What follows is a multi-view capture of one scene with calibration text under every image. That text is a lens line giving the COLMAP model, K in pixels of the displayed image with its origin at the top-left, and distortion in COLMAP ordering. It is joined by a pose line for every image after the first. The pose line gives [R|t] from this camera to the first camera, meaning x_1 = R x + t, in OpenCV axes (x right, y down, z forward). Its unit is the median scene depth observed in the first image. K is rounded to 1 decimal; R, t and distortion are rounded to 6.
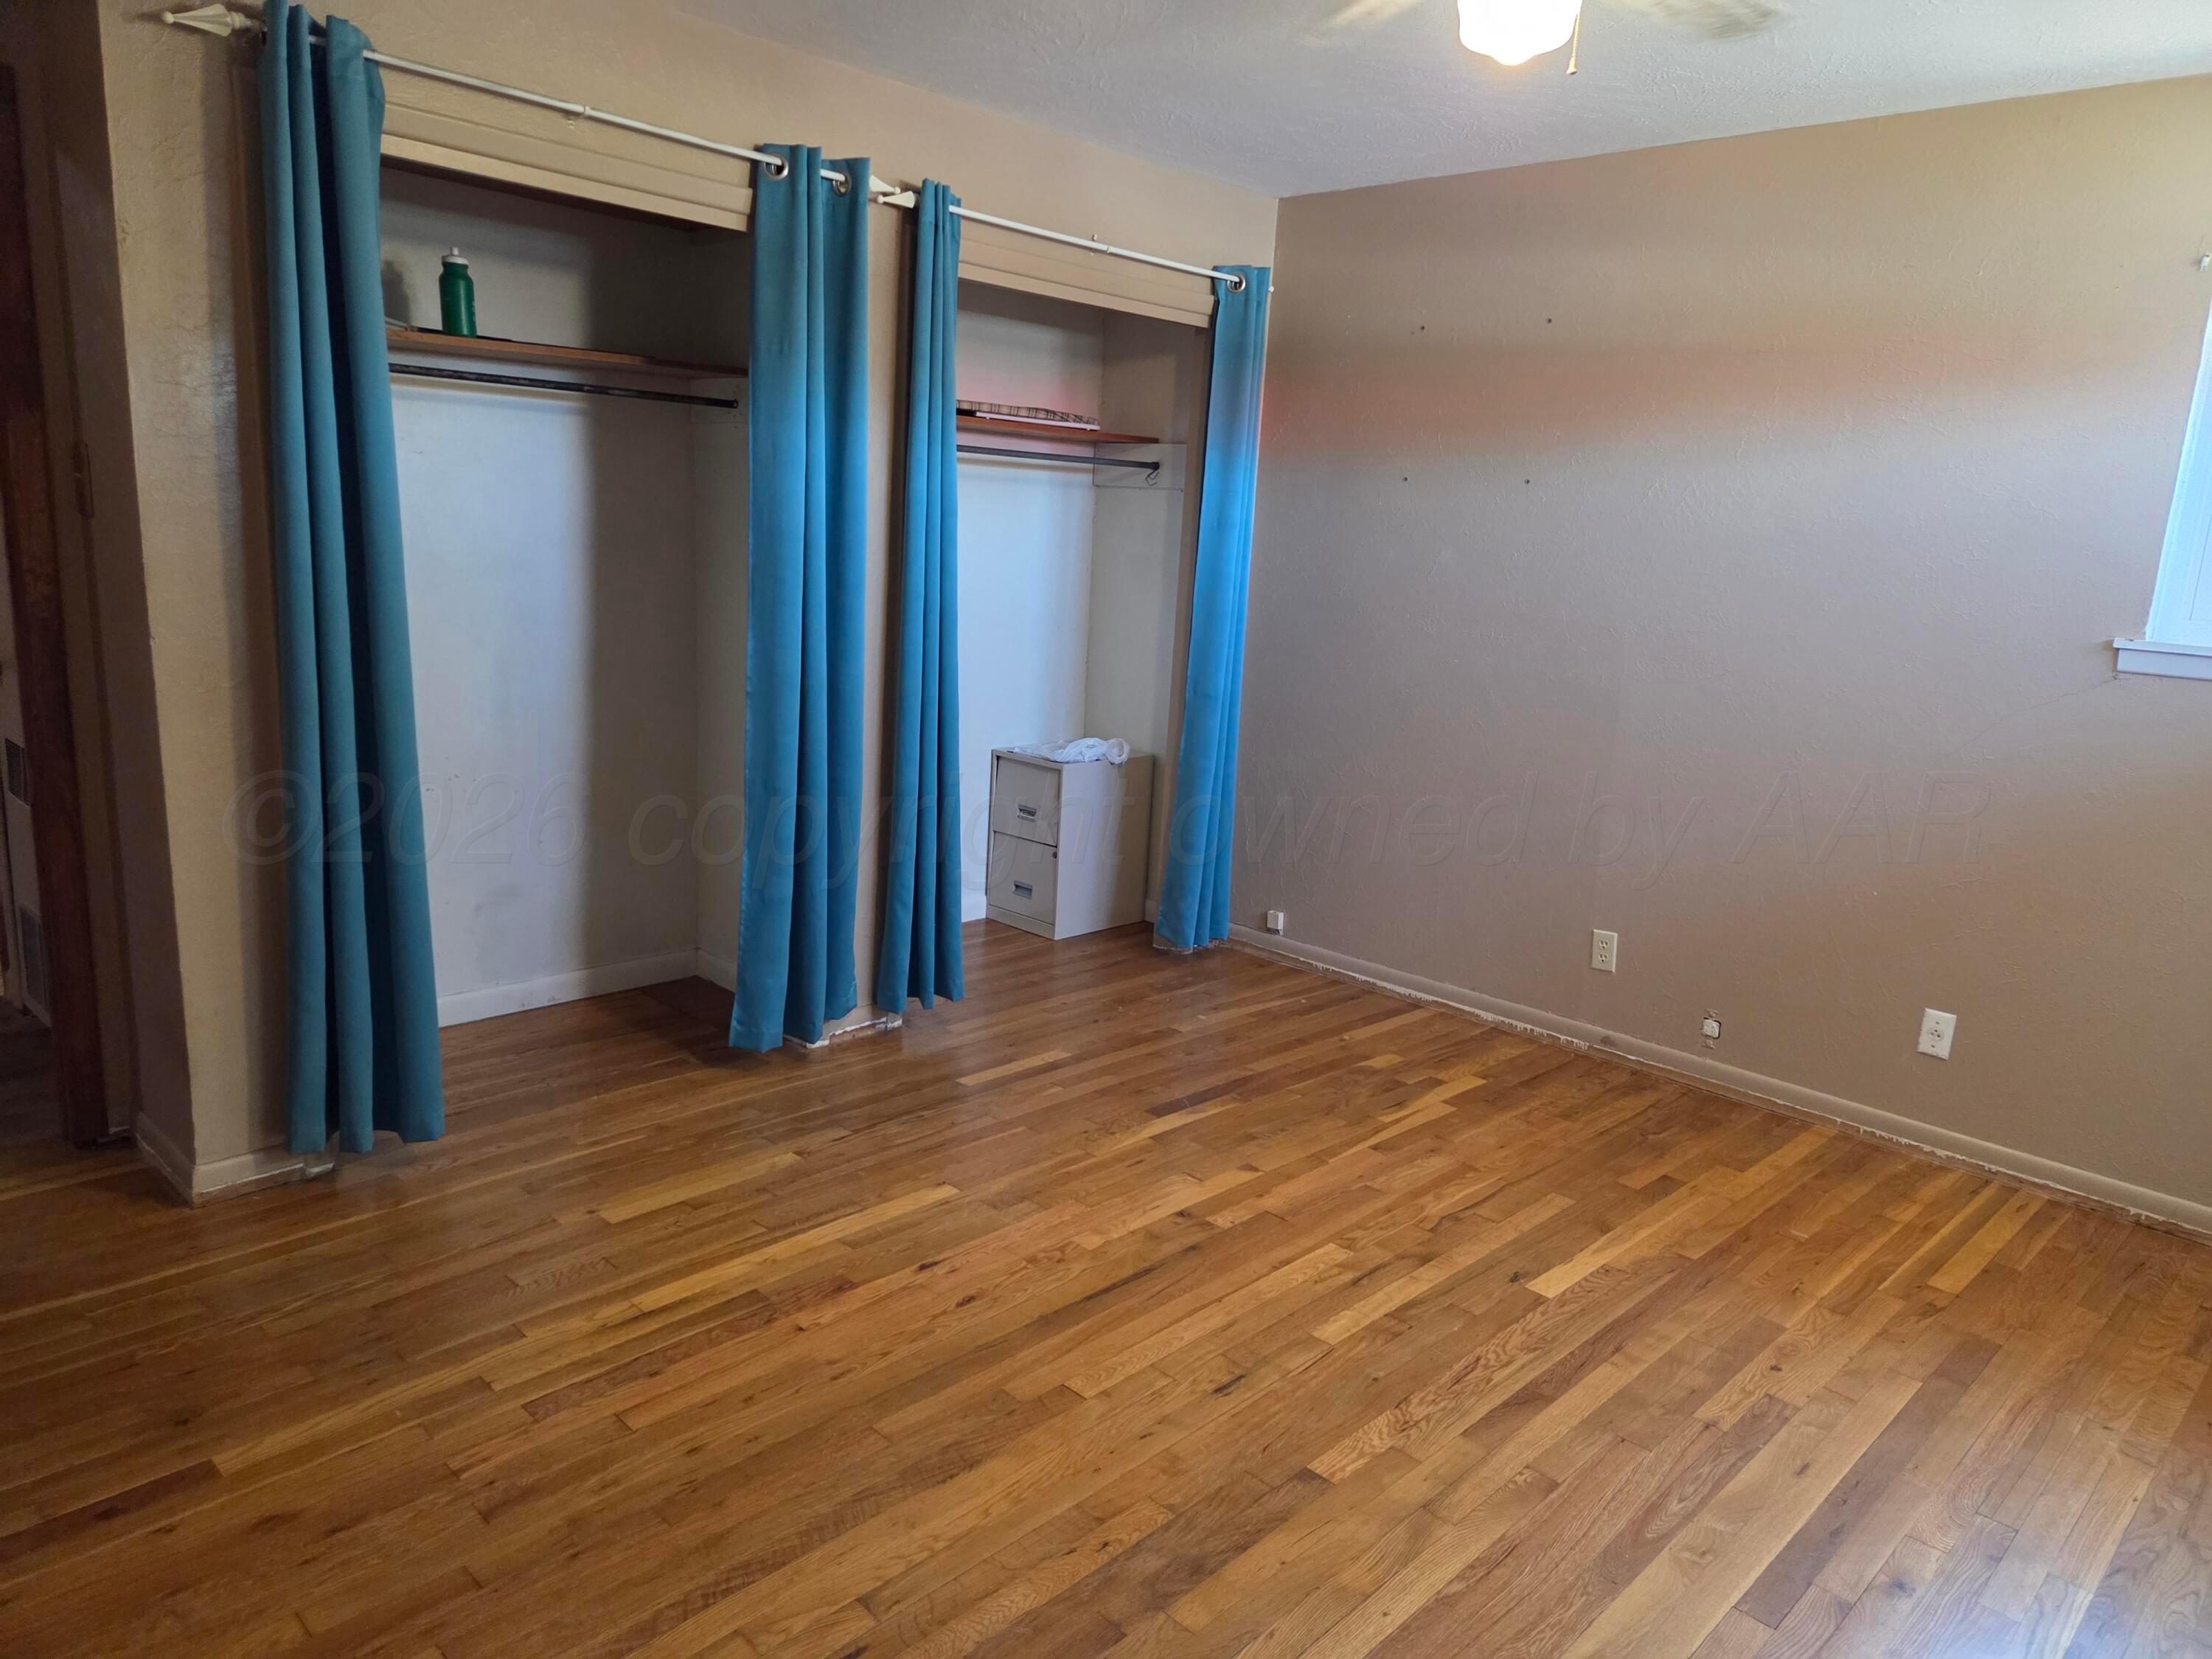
lens RADIAL K [[1504.8, 0, 1102.7], [0, 1504.8, 843.1], [0, 0, 1]] dist [0.064638, -0.048474]
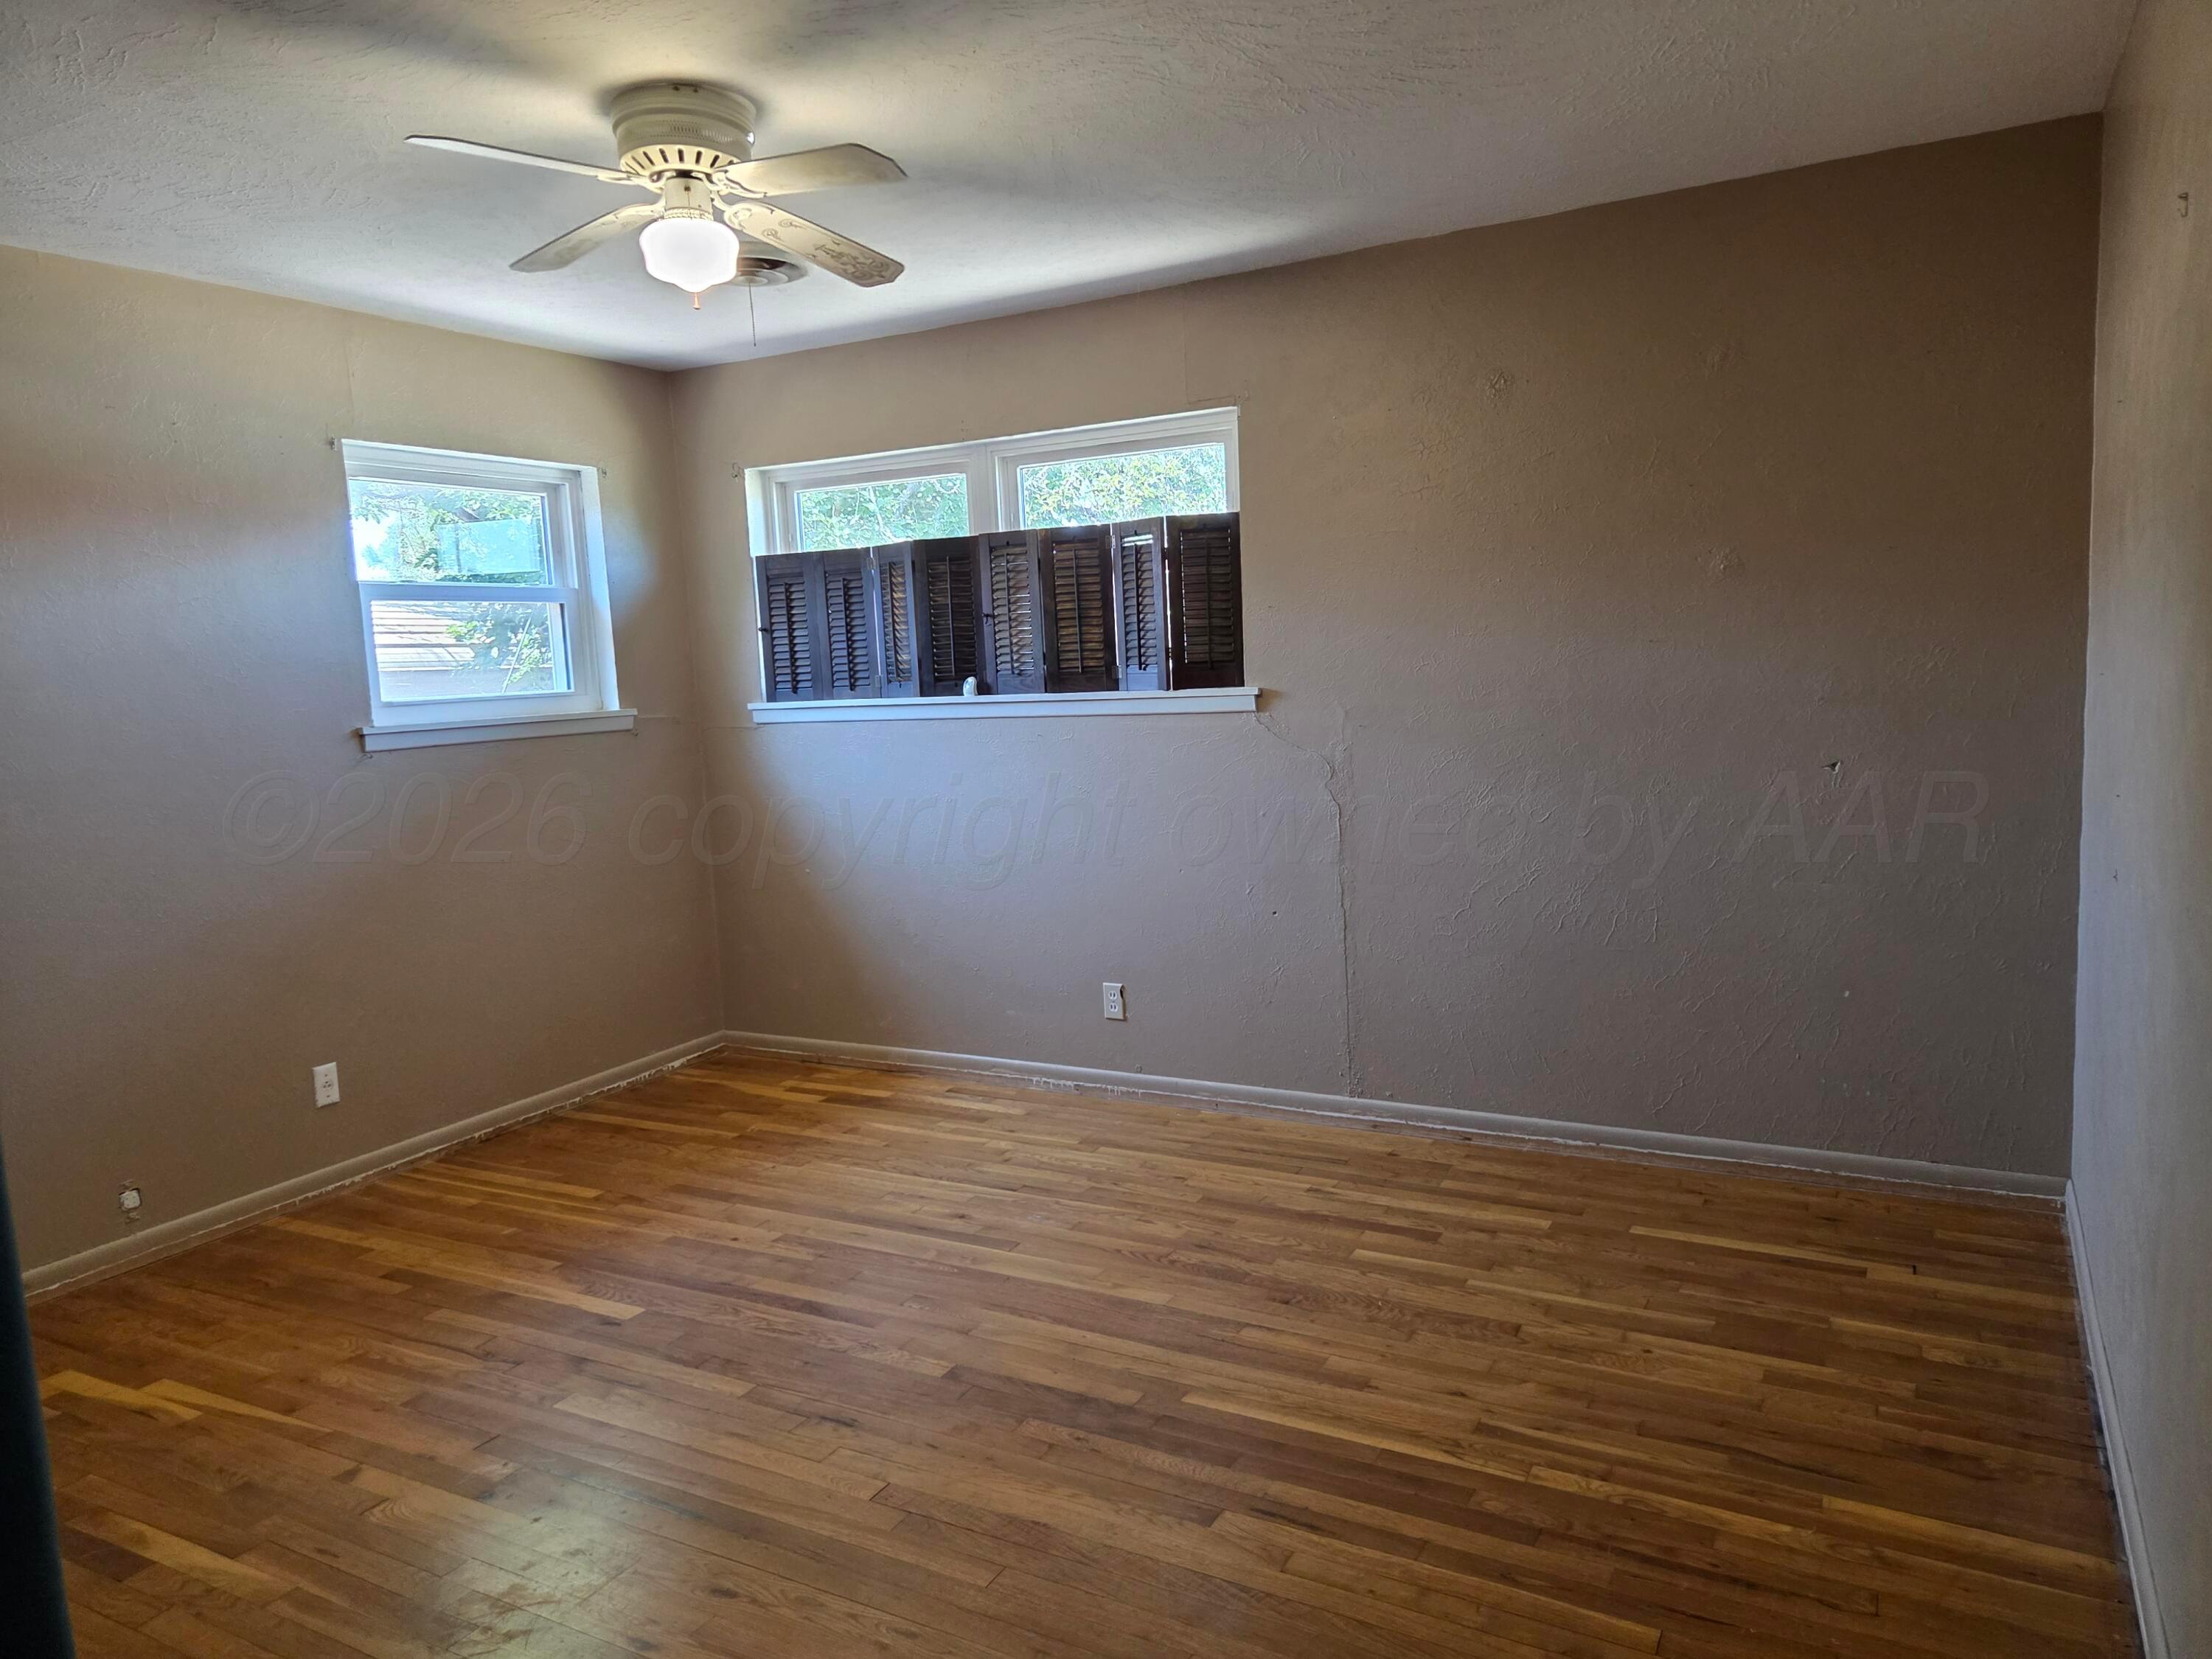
lens RADIAL K [[1504.8, 0, 1102.7], [0, 1504.8, 843.1], [0, 0, 1]] dist [0.064638, -0.048474]
pose [[-0.280684, -0.166997, 0.945161, -0.737771], [0.232644, 0.943544, 0.235799, -0.199470], [-0.931179, 0.286071, -0.225987, 0.742210]]
